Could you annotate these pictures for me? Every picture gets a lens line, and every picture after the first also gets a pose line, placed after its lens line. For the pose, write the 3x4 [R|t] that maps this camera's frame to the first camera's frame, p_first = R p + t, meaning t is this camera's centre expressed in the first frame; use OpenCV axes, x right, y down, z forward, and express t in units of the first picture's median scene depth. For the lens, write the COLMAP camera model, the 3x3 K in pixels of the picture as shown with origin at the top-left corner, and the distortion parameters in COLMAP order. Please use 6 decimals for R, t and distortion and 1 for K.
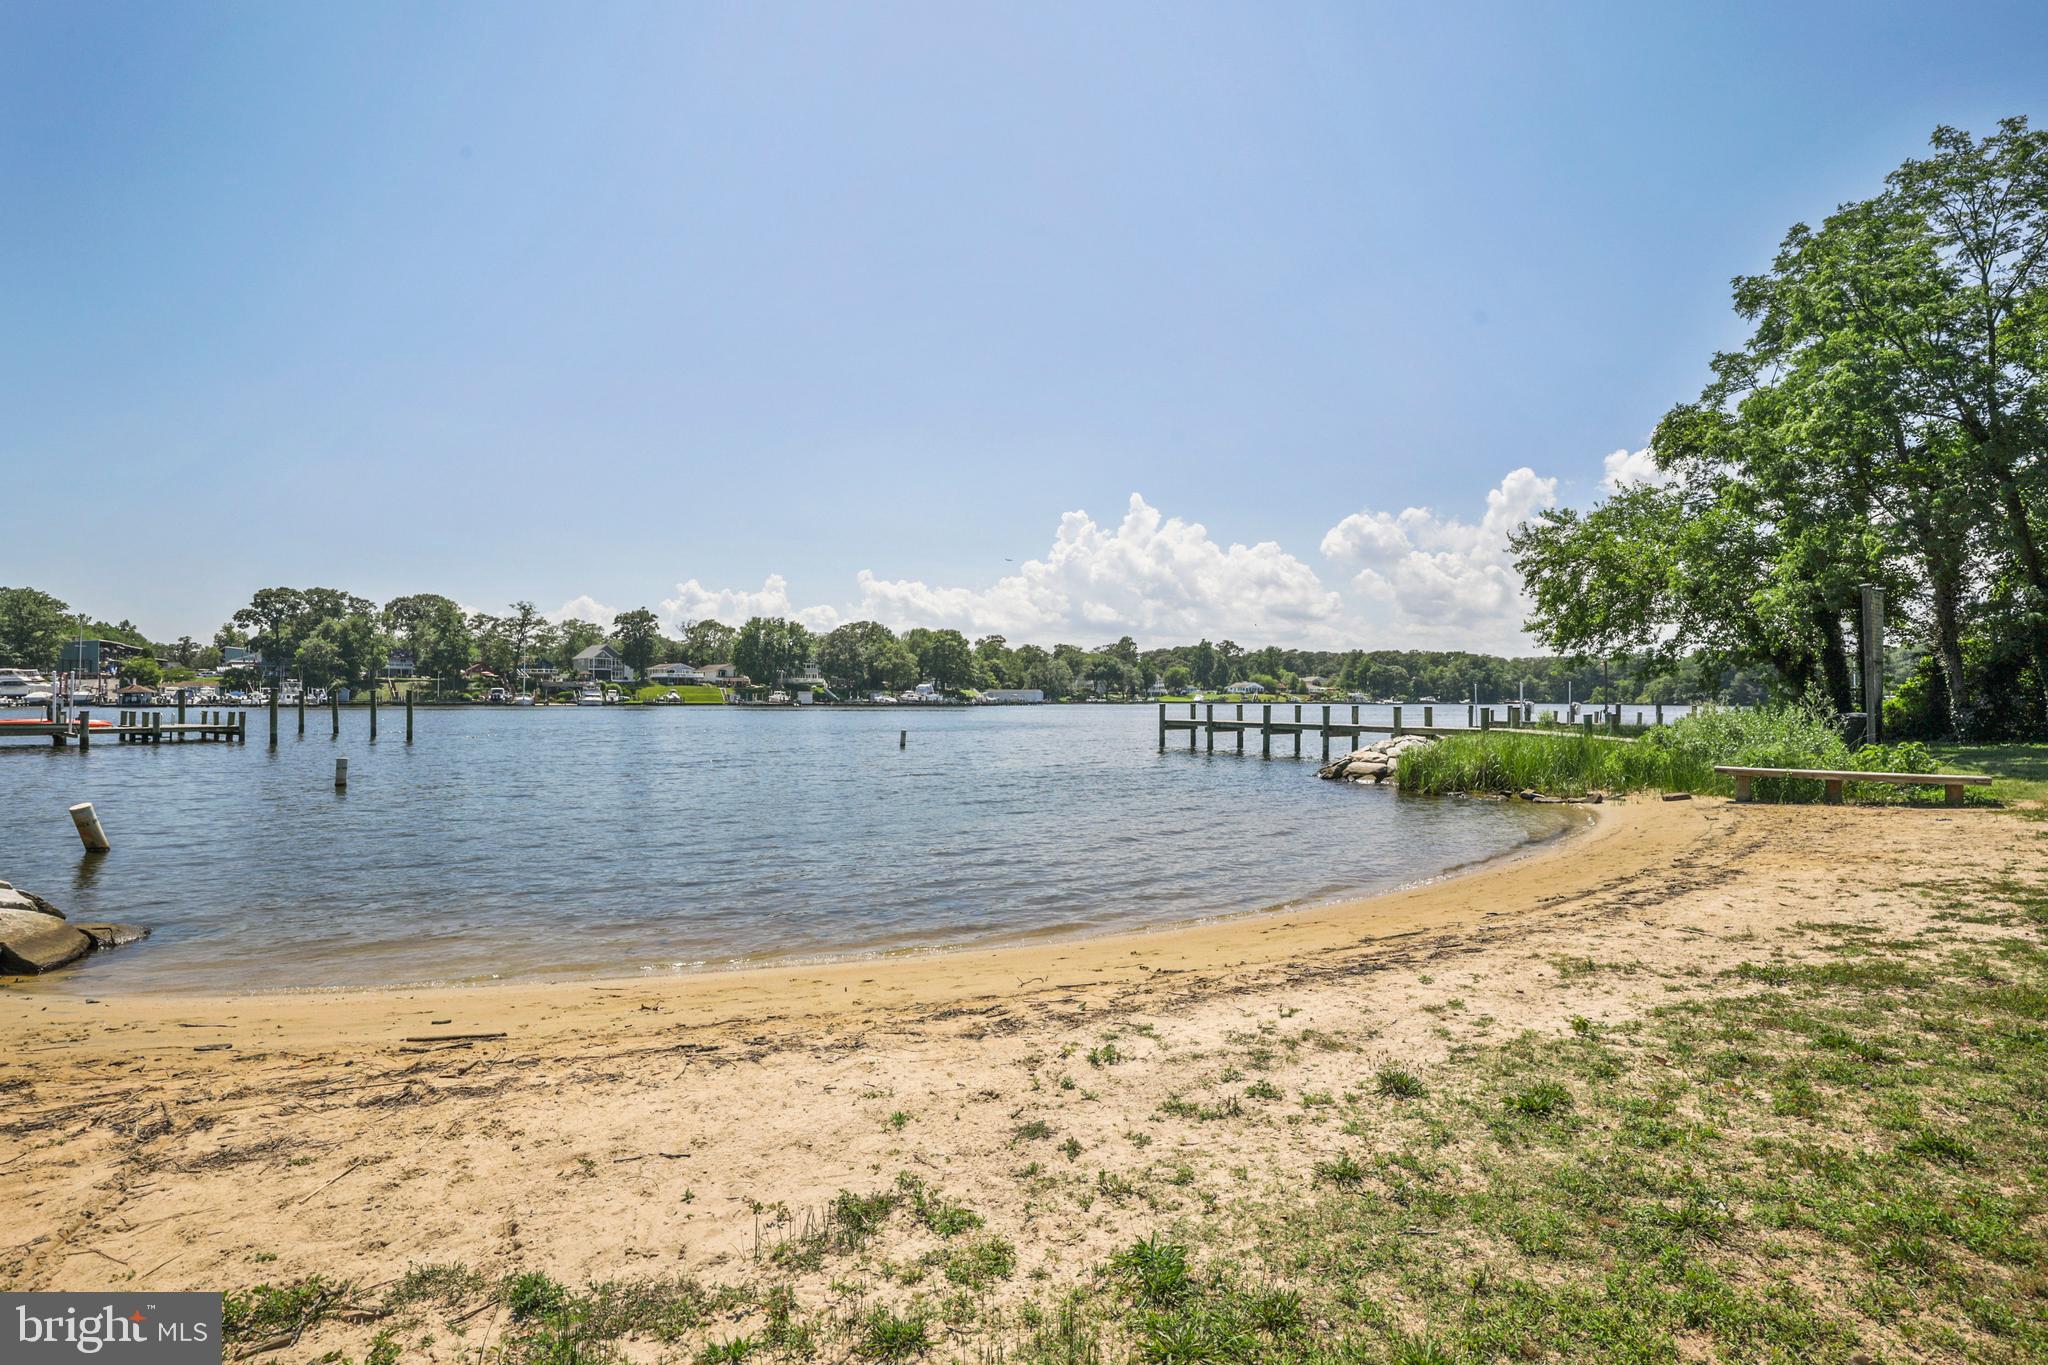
lens RADIAL K [[954.7, 0, 1024.0], [0, 954.7, 682.5], [0, 0, 1]] dist [-0.031391, 0.007109]
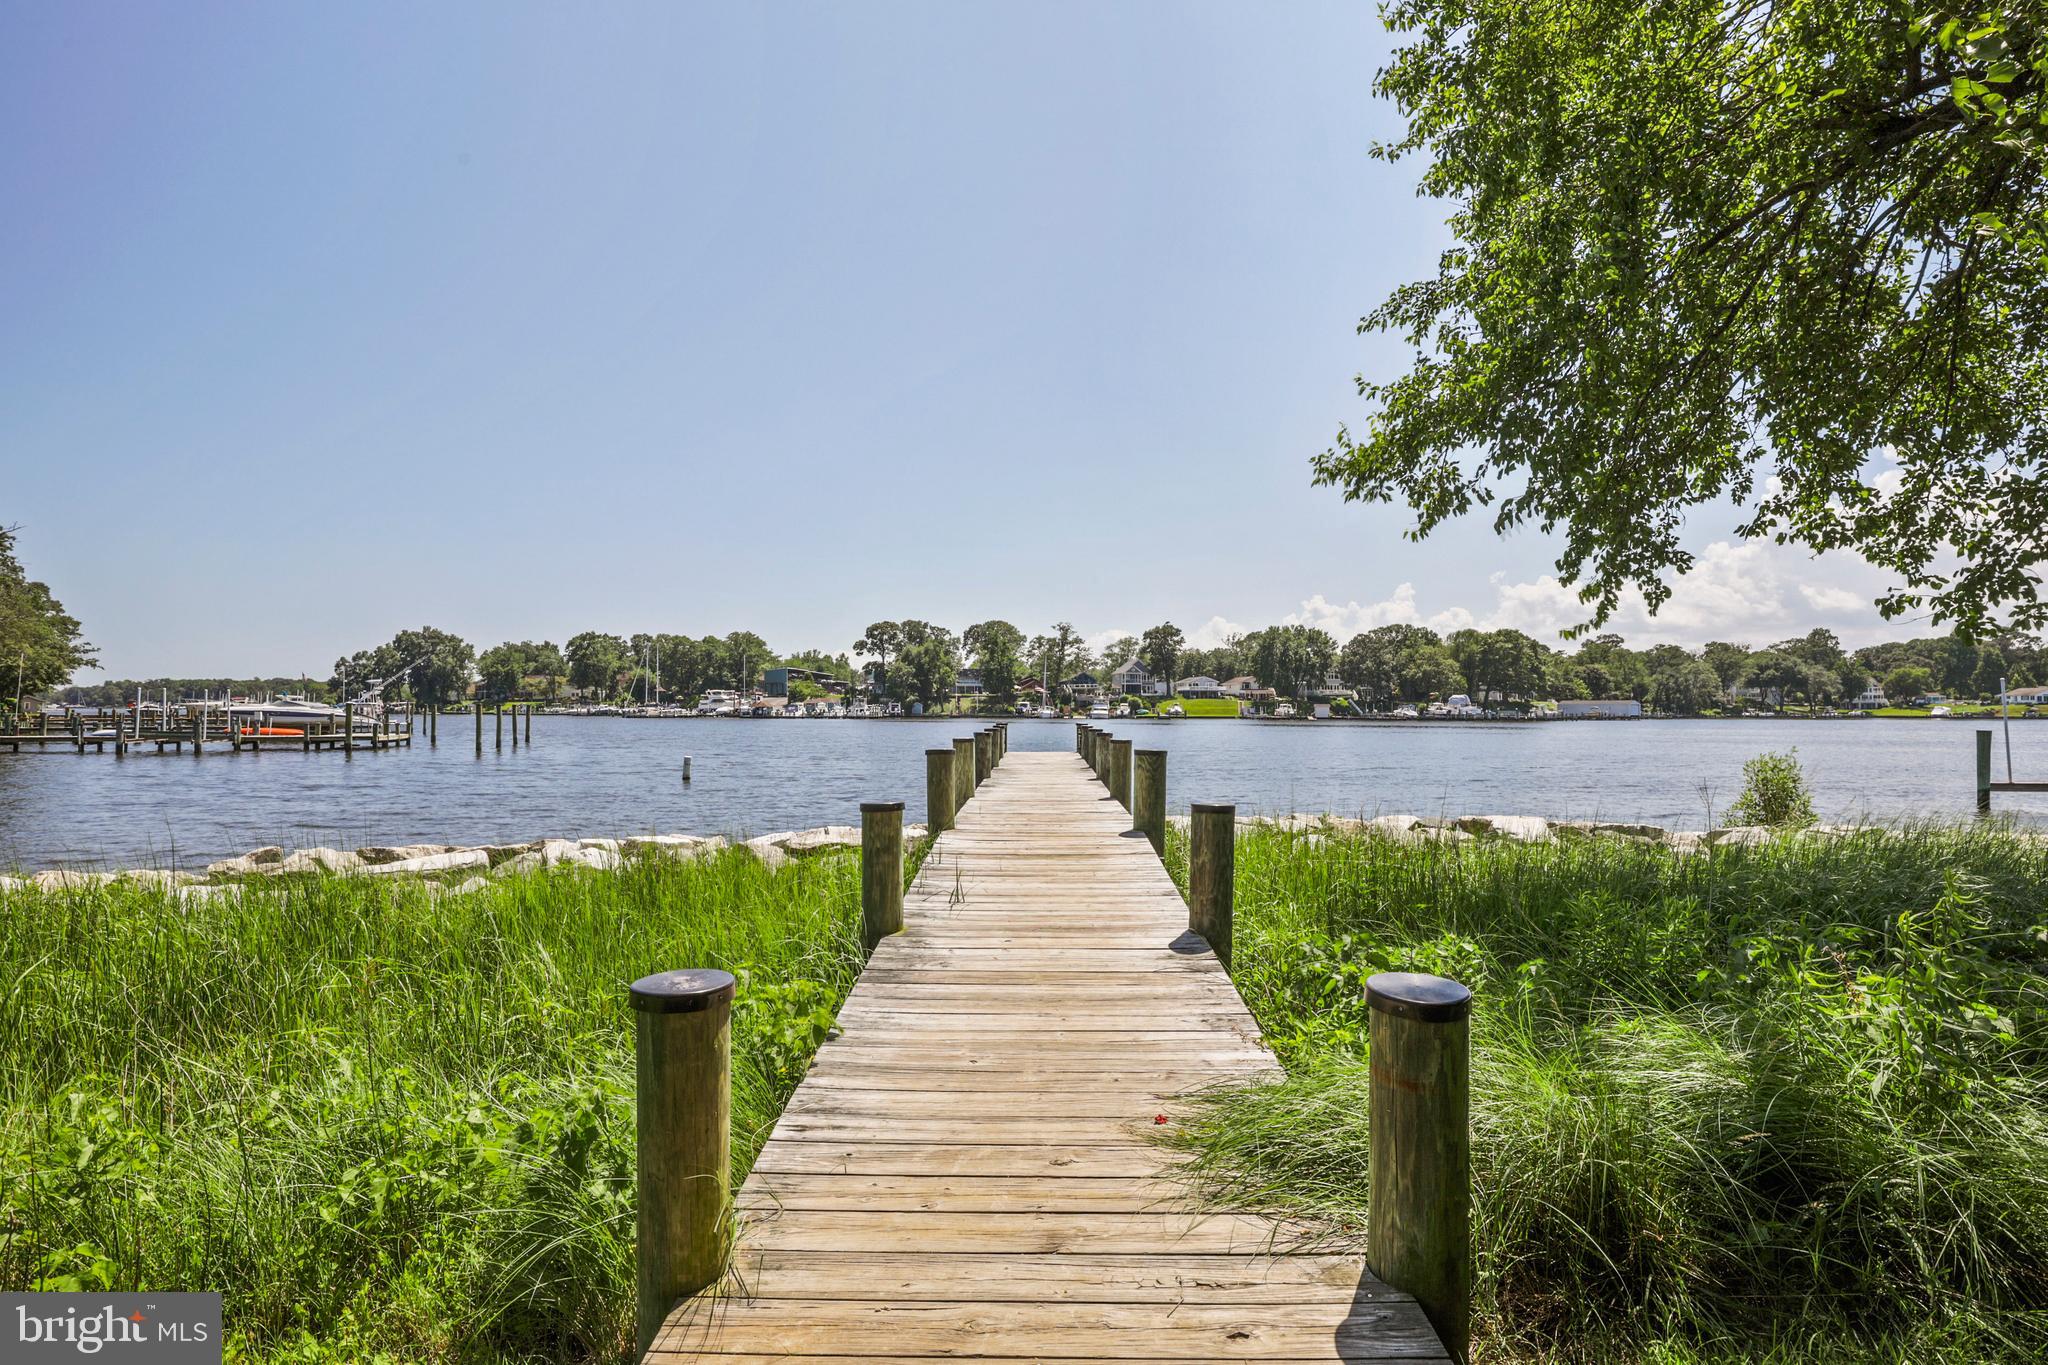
lens RADIAL K [[954.7, 0, 1024.0], [0, 954.7, 682.5], [0, 0, 1]] dist [-0.031391, 0.007109]
pose [[0.804921, -0.017366, -0.593128, 0.080603], [0.009248, 0.999817, -0.016723, 0.001157], [0.593310, 0.007976, 0.804934, 0.087197]]
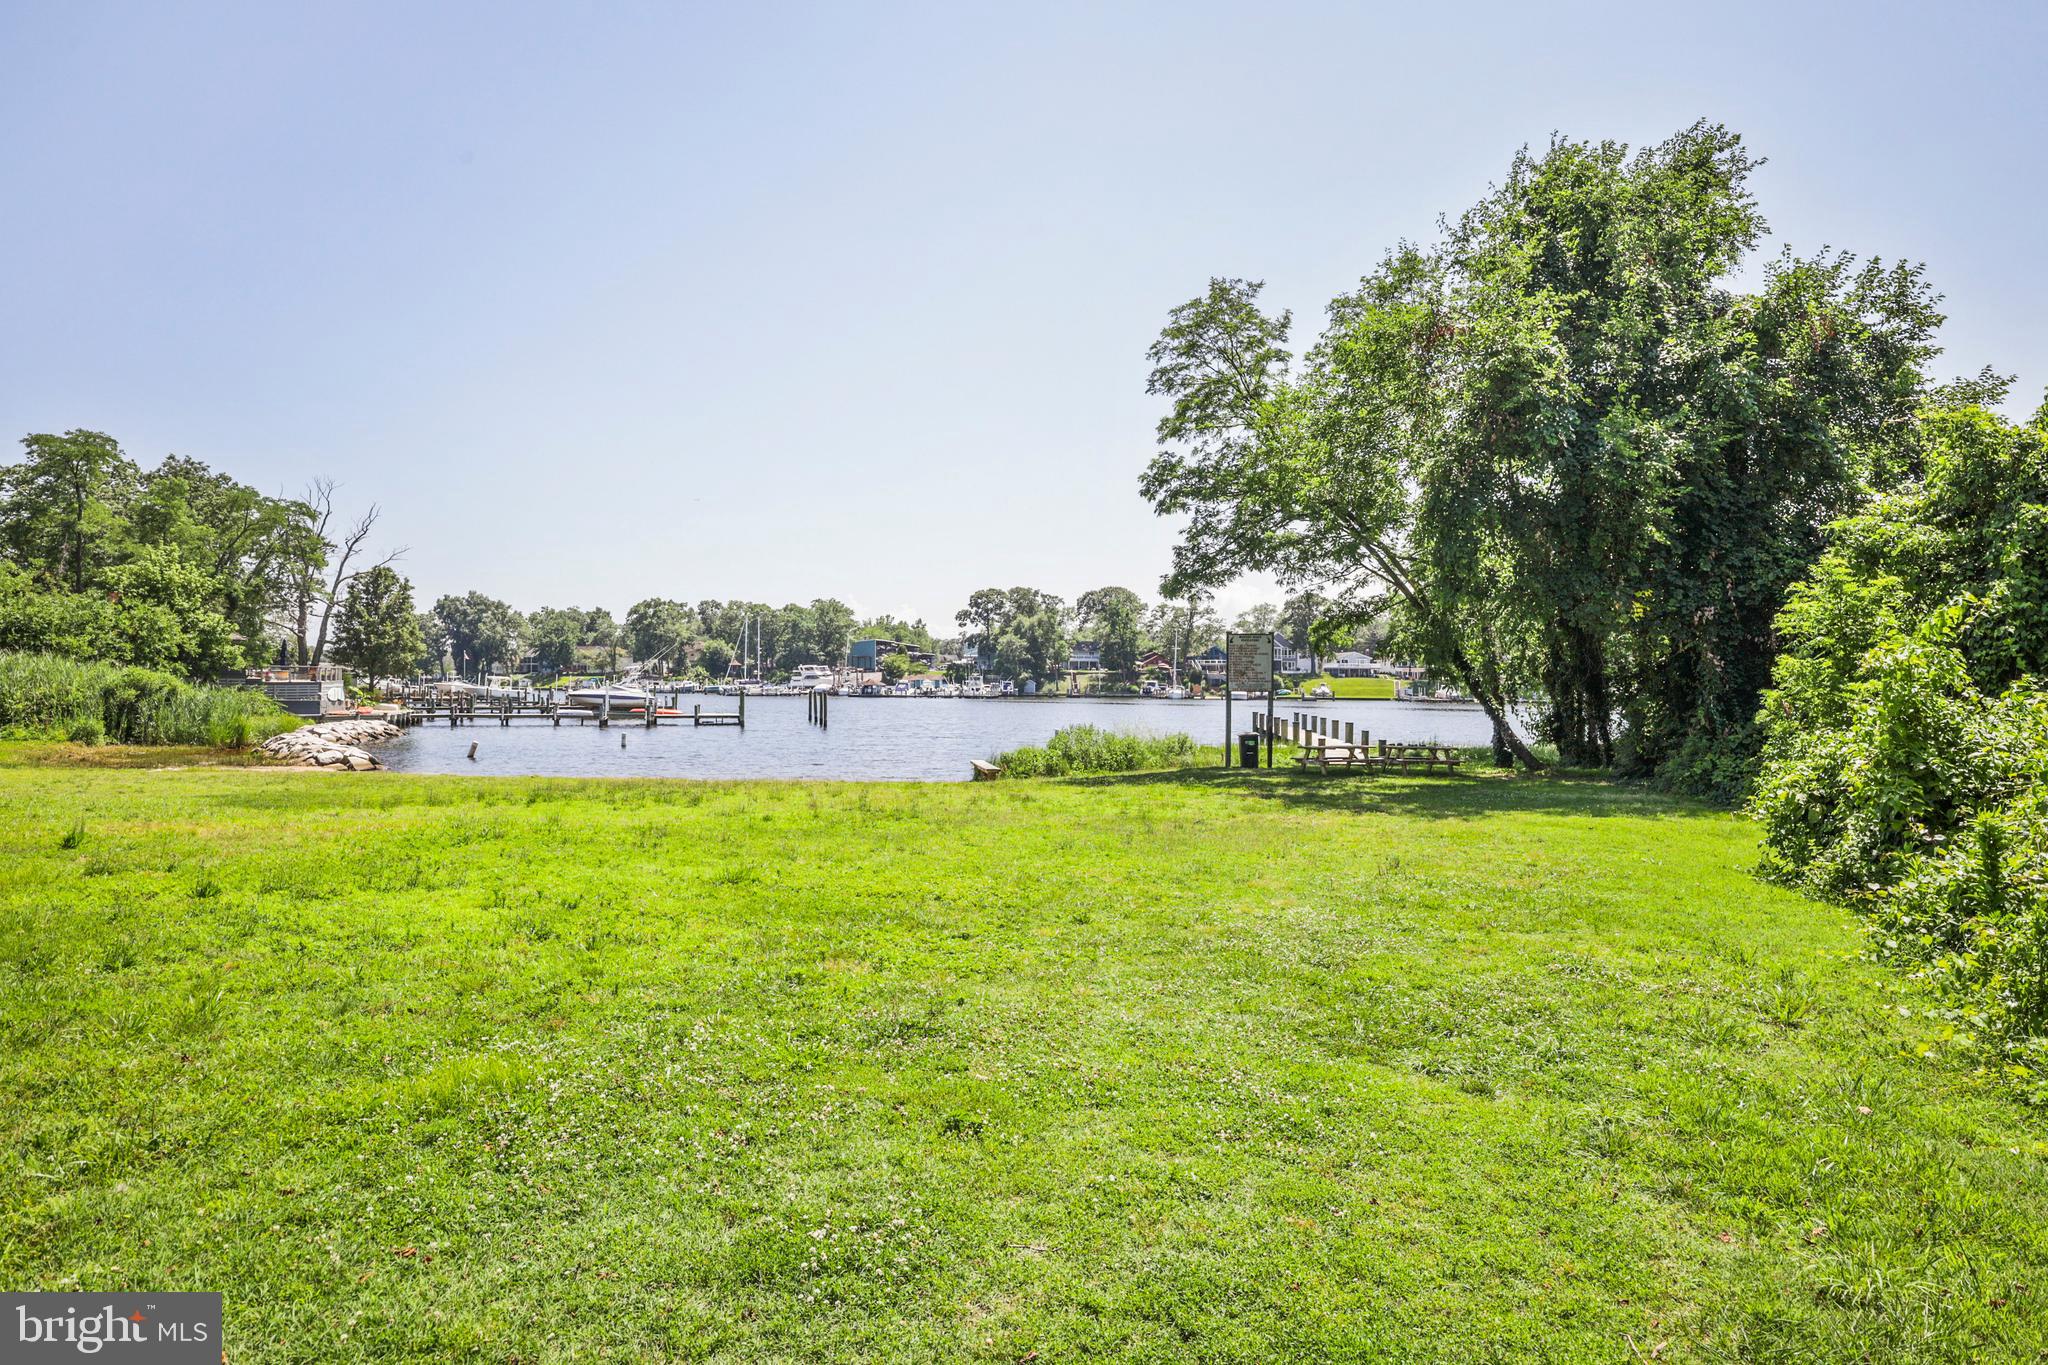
lens RADIAL K [[1208.7, 0, 1024.0], [0, 1208.7, 682.5], [0, 0, 1]] dist [-0.009278, -0.001826]
pose [[0.755496, 0.002822, -0.655148, 0.137446], [0.004512, 0.999945, 0.009510, -0.004138], [0.655138, -0.010141, 0.755441, -0.034437]]
